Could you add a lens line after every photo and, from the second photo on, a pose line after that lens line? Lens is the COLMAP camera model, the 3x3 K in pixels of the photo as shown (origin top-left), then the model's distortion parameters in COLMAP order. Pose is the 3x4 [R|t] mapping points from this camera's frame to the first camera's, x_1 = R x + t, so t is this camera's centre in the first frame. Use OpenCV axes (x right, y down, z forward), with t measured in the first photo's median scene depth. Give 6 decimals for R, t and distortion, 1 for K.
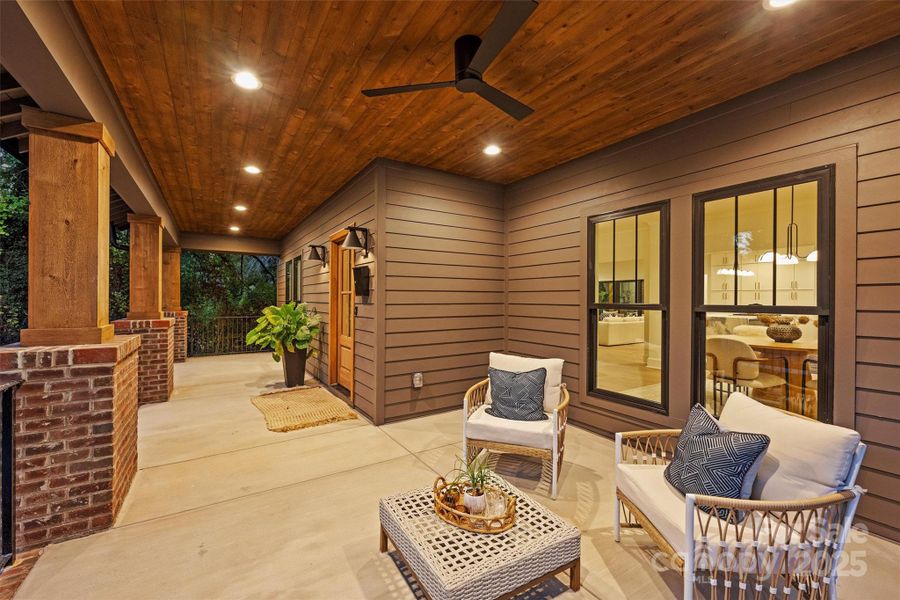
lens RADIAL K [[365.5, 0, 450.0], [0, 365.5, 300.0], [0, 0, 1]] dist [-0.000270, -0.000043]
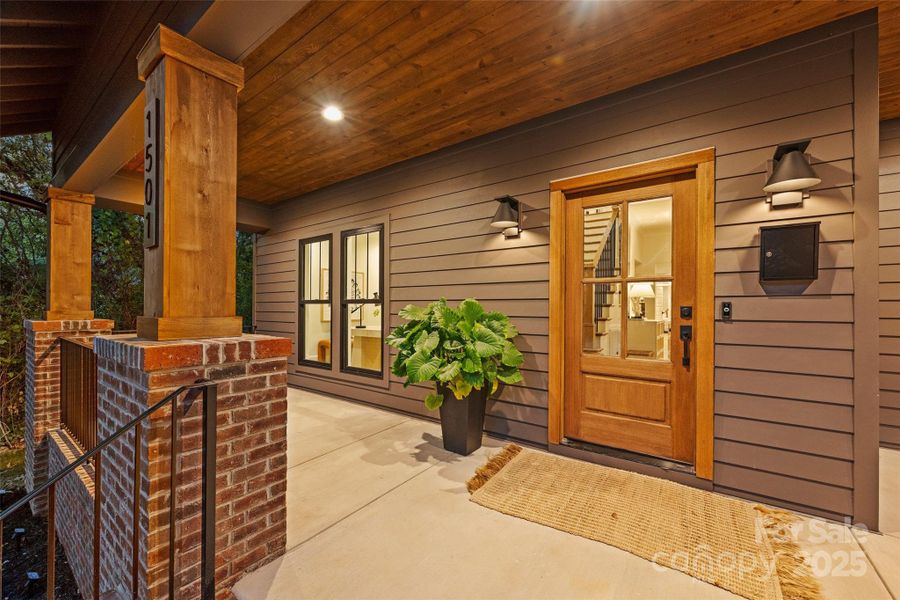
lens RADIAL K [[359.7, 0, 442.6], [0, 359.7, 306.6], [0, 0, 1]] dist [0.000613, 0.000140]
pose [[0.937616, 0.000730, 0.347671, -0.758663], [-0.000729, 1.000000, -0.000135, 0.023634], [-0.347671, -0.000127, 0.937617, 0.600404]]
